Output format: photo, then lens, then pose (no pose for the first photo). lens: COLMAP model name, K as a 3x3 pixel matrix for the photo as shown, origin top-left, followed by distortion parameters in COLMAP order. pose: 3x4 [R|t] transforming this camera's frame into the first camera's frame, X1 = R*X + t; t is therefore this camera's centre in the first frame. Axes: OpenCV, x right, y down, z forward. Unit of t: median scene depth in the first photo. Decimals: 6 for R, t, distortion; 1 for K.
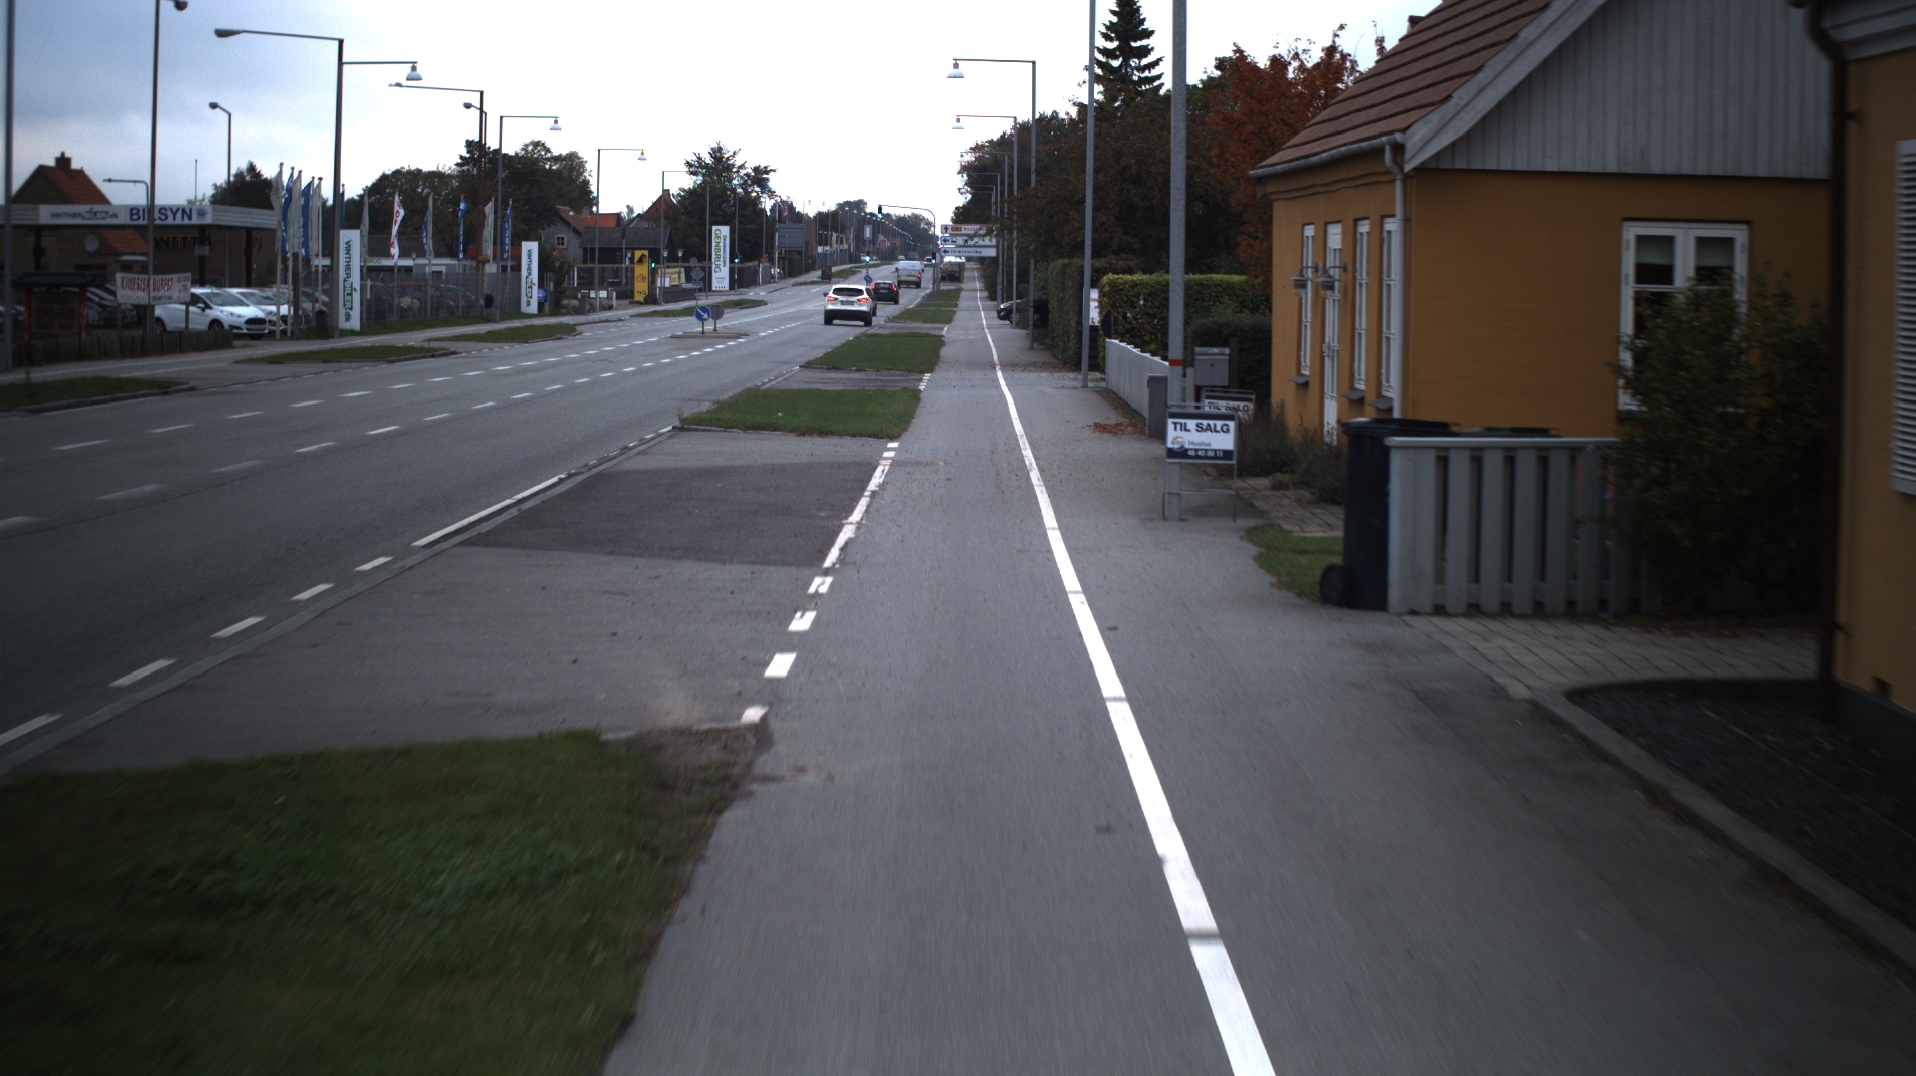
lens RADIAL K [[3751.0, 0, 958.0], [0, 3751.0, 538.0], [0, 0, 1]] dist [-0.250290, 0.053442]
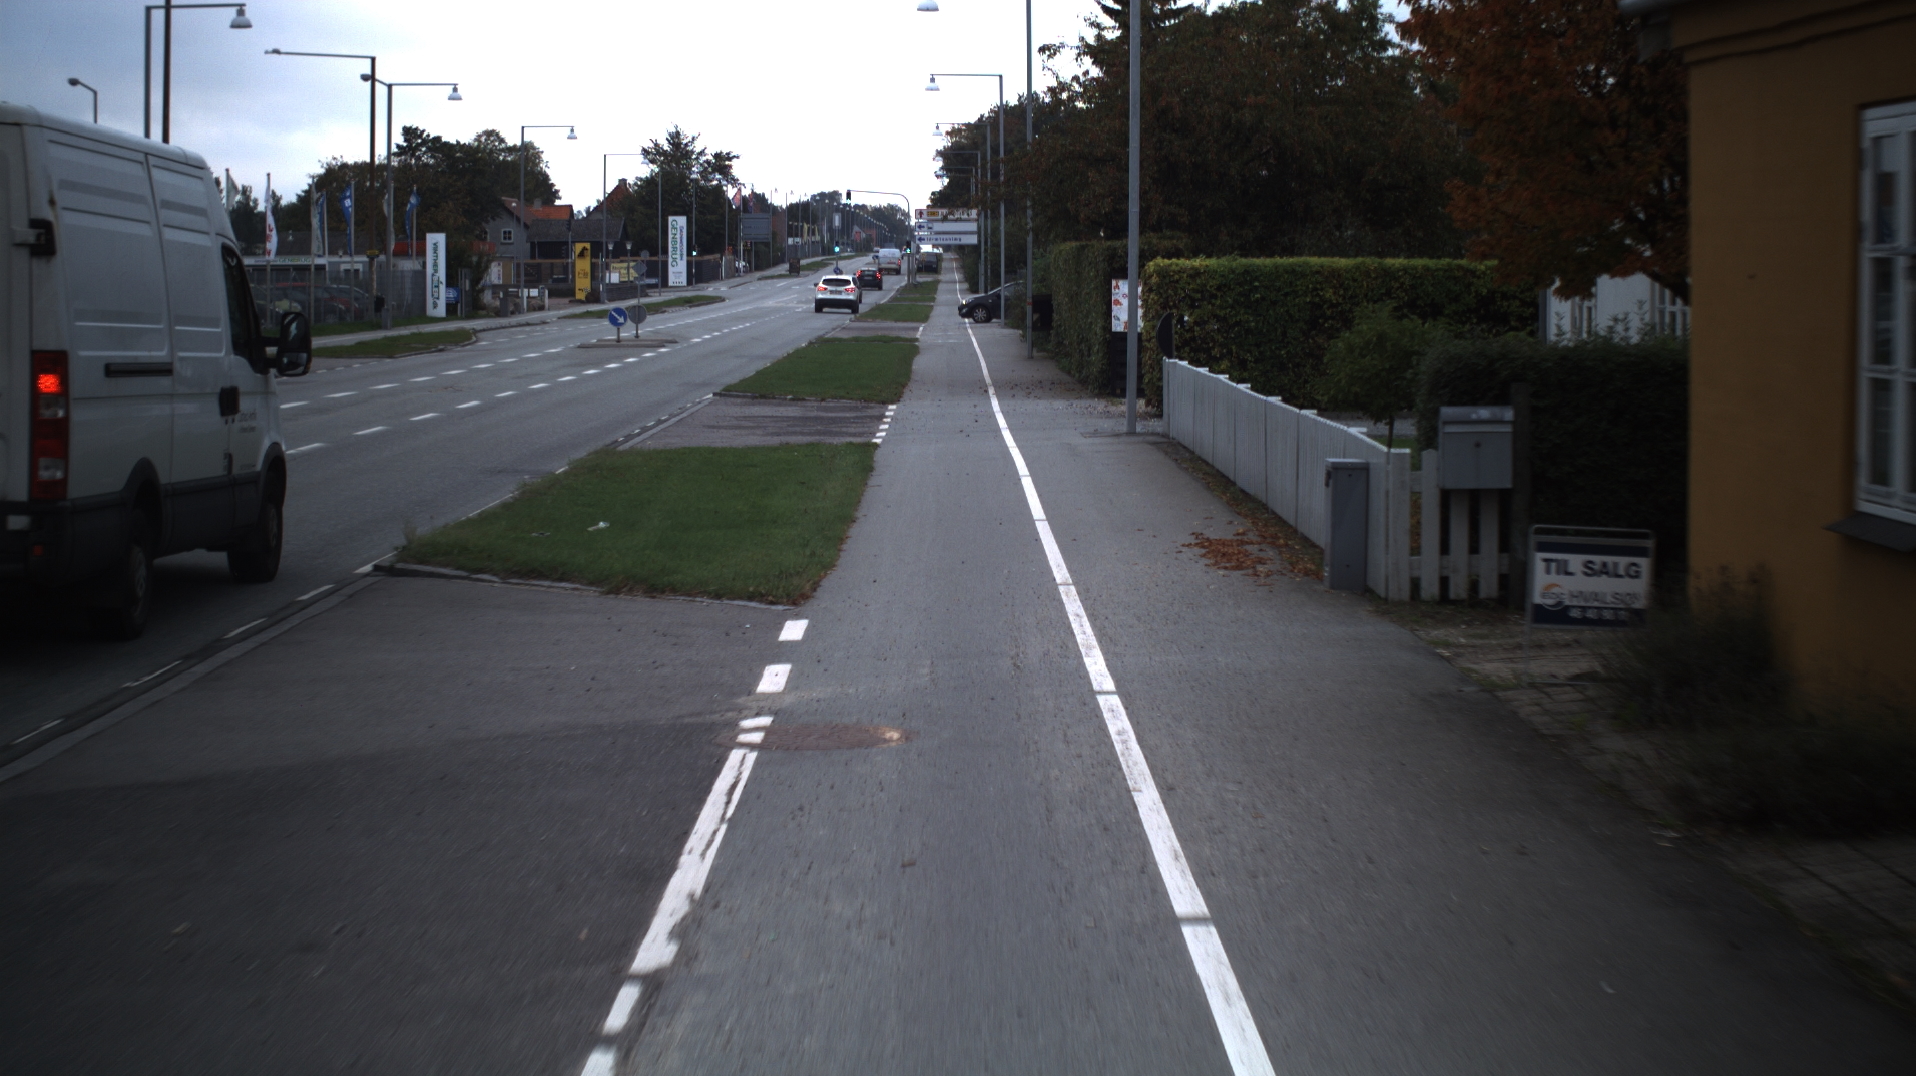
lens RADIAL K [[3751.0, 0, 958.0], [0, 3751.0, 538.0], [0, 0, 1]] dist [-0.250290, 0.053442]
pose [[0.999892, -0.013840, 0.005009, 0.000142], [0.013828, 0.999902, 0.002350, -0.009307], [-0.005041, -0.002281, 0.999985, 0.136865]]
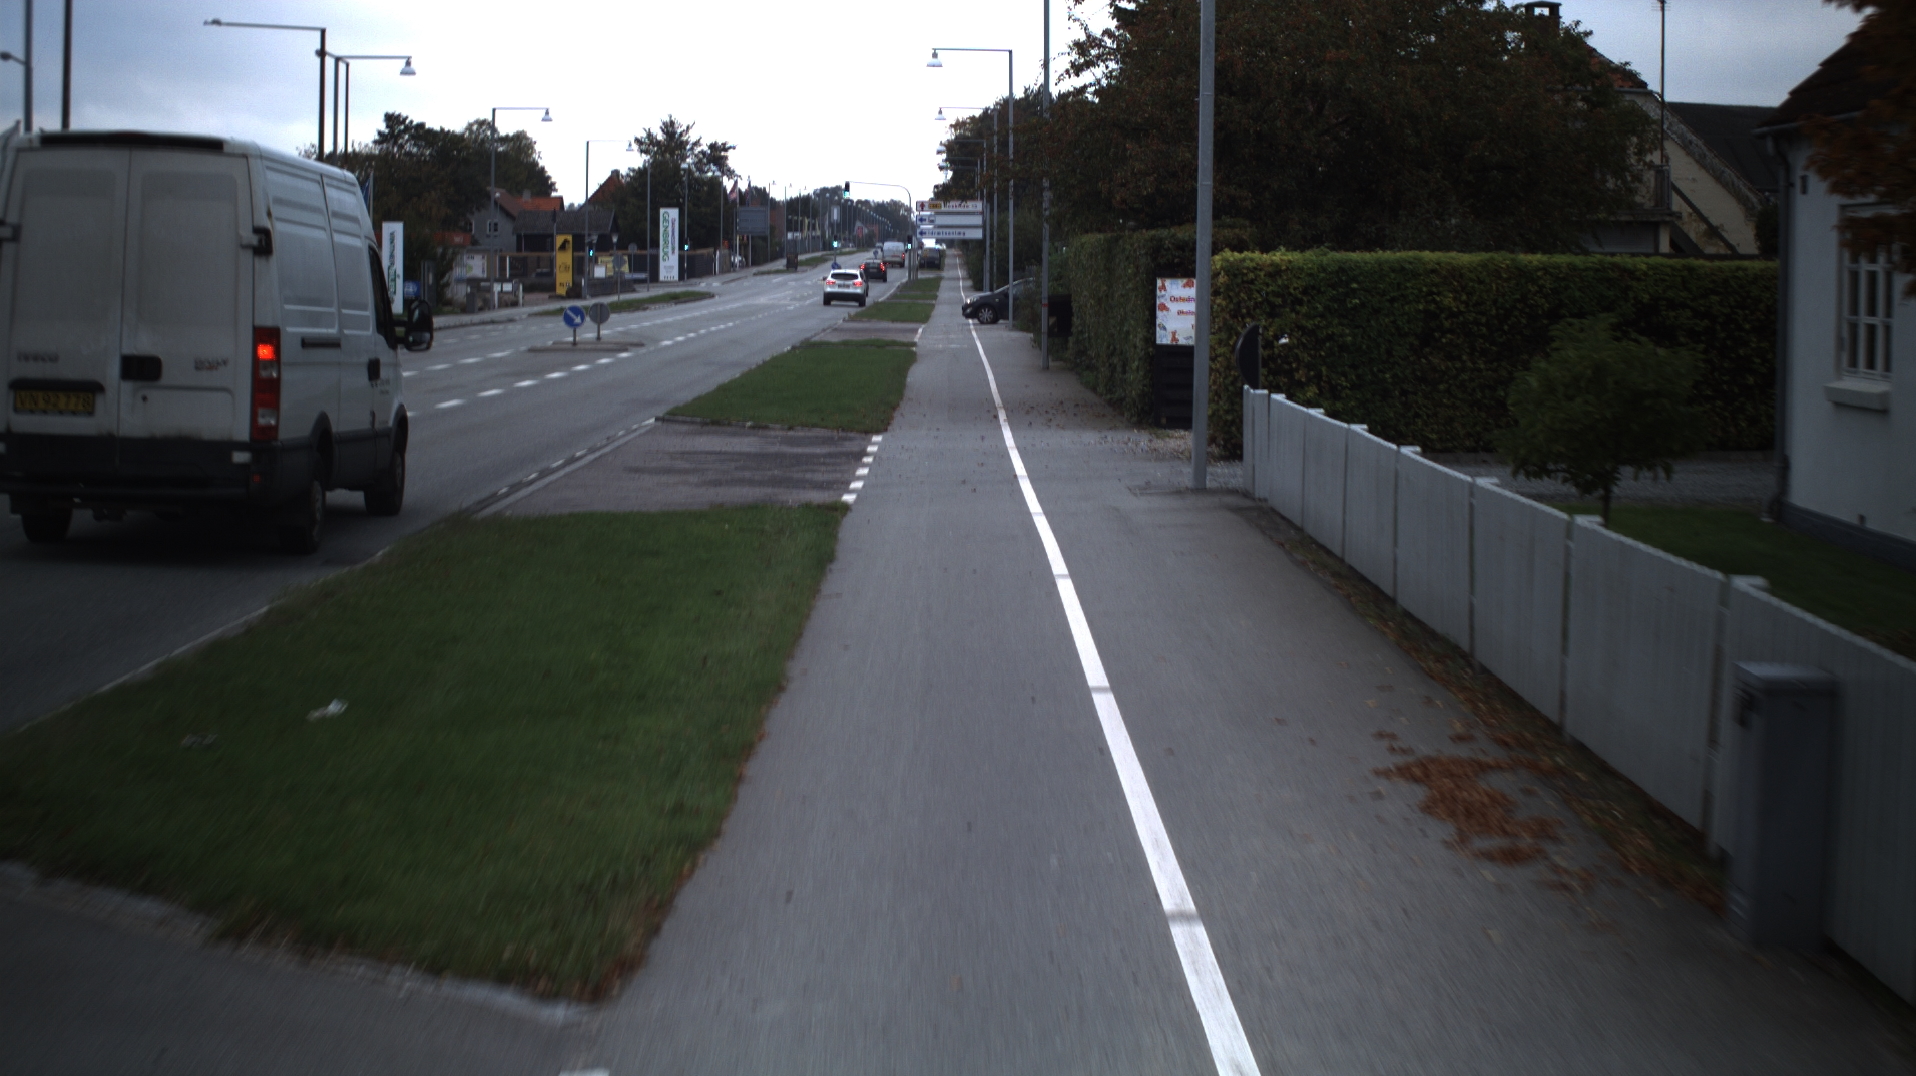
lens RADIAL K [[3751.0, 0, 958.0], [0, 3751.0, 538.0], [0, 0, 1]] dist [-0.250290, 0.053442]
pose [[0.999967, -0.006719, 0.004627, 0.000510], [0.006704, 0.999972, 0.003214, -0.013908], [-0.004648, -0.003183, 0.999984, 0.205238]]
